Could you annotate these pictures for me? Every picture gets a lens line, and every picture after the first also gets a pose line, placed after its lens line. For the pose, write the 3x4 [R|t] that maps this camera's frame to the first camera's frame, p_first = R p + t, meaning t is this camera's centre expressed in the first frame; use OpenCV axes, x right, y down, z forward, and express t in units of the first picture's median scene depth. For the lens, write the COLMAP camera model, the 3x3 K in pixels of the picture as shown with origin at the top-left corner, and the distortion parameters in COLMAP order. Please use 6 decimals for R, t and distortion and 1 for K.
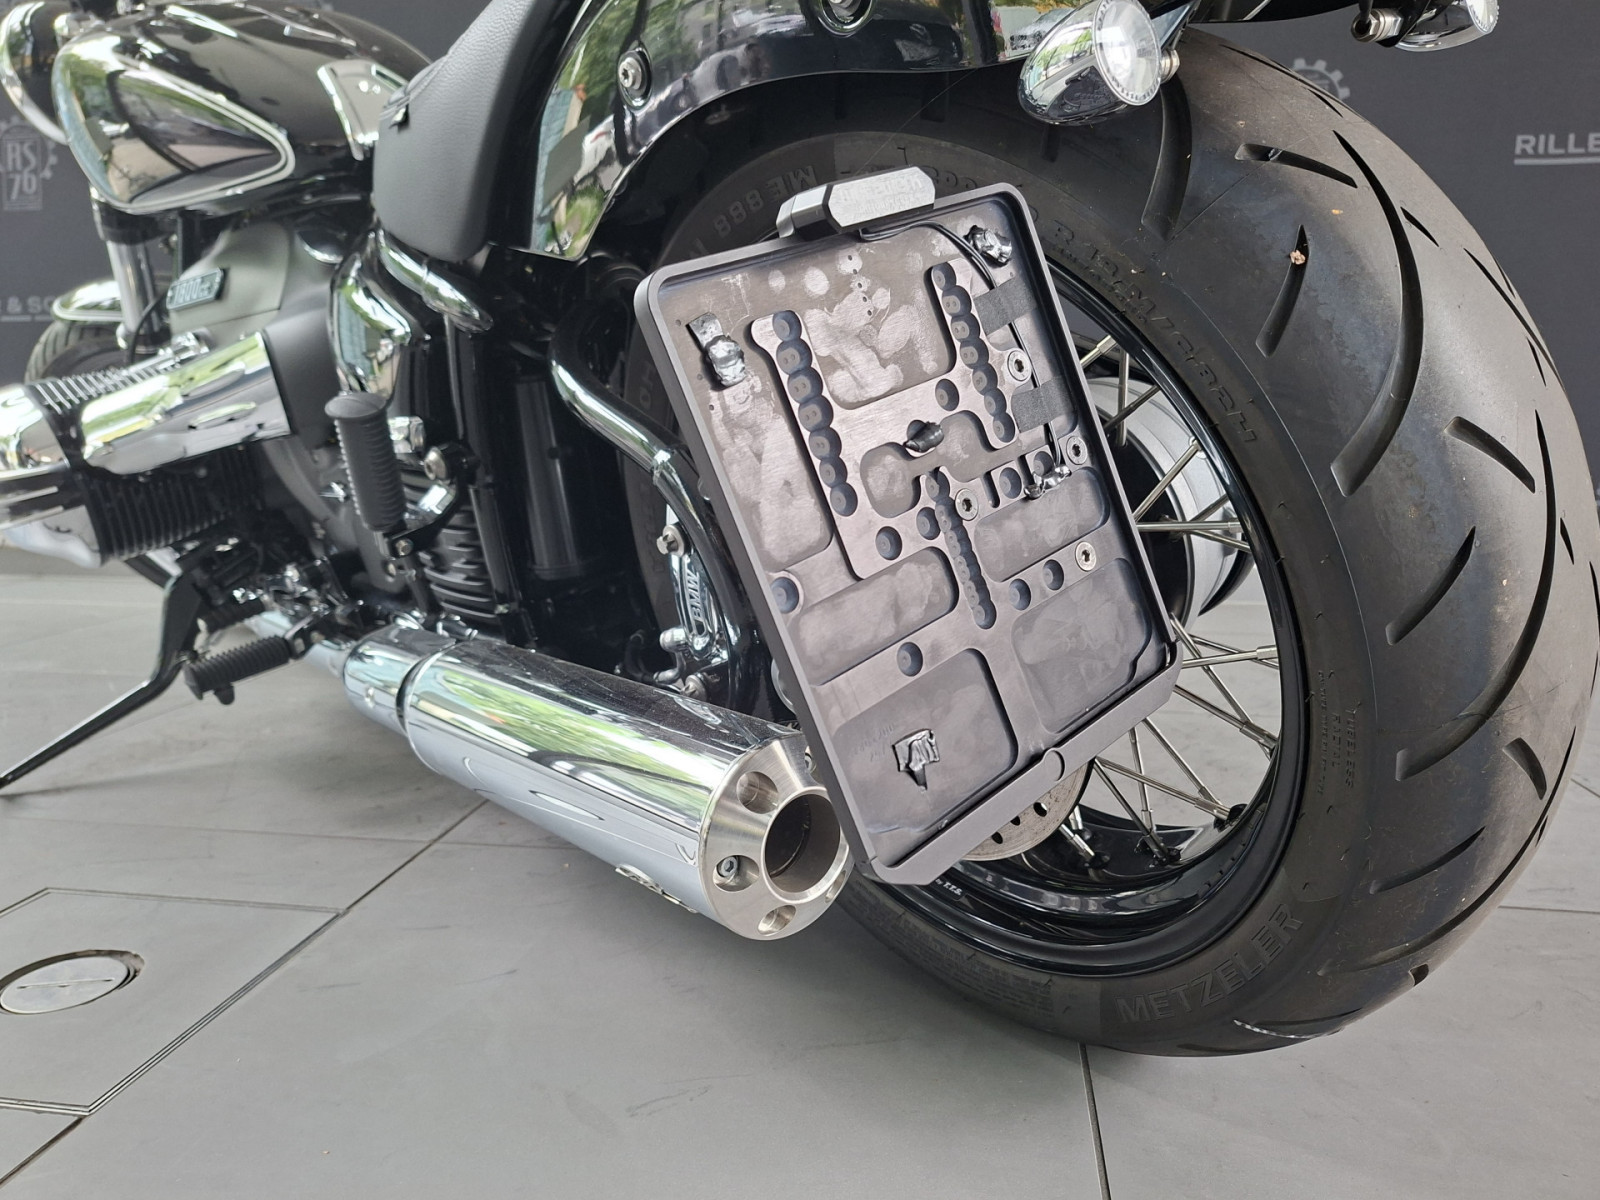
lens RADIAL K [[1123.9, 0, 800.0], [0, 1123.9, 600.0], [0, 0, 1]] dist [0.091990, -0.096298]
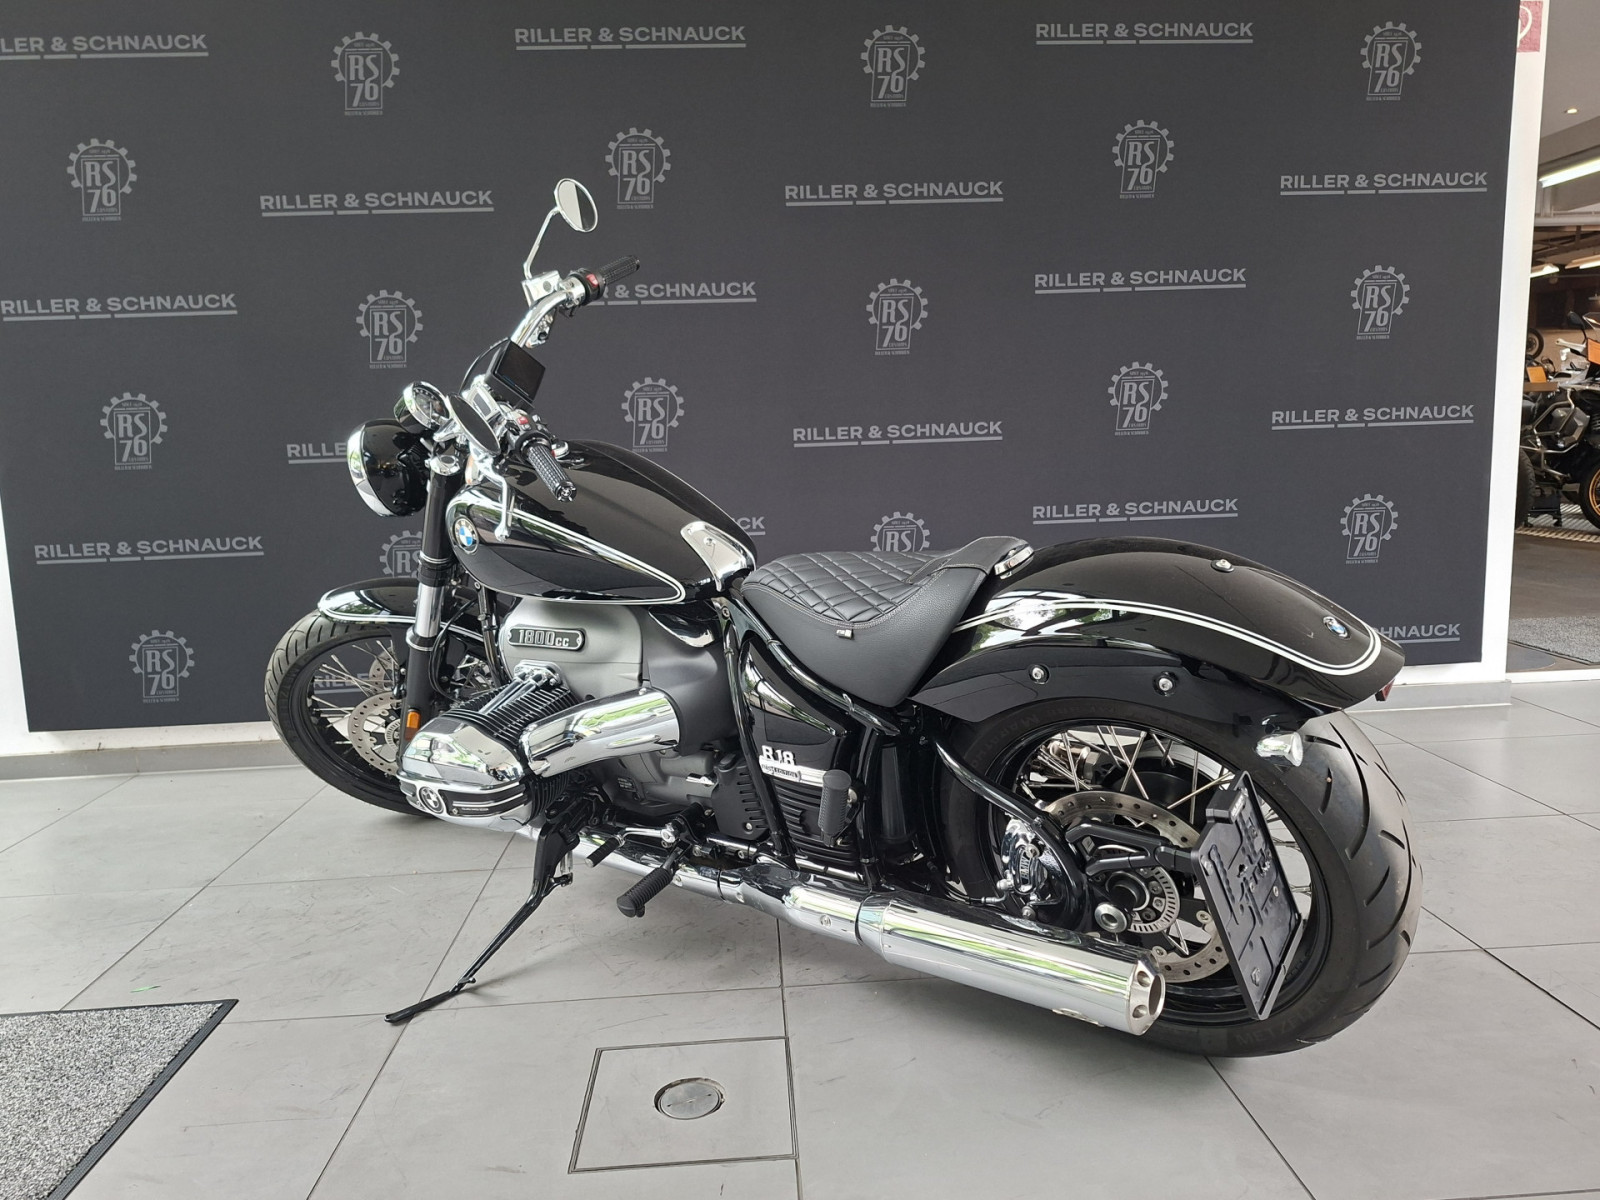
lens RADIAL K [[1123.9, 0, 800.0], [0, 1123.9, 600.0], [0, 0, 1]] dist [0.091990, -0.096298]
pose [[0.976140, -0.064108, 0.207465, -1.284523], [0.068066, 0.997609, -0.011991, -0.712620], [-0.206200, 0.025826, 0.978169, -1.400489]]
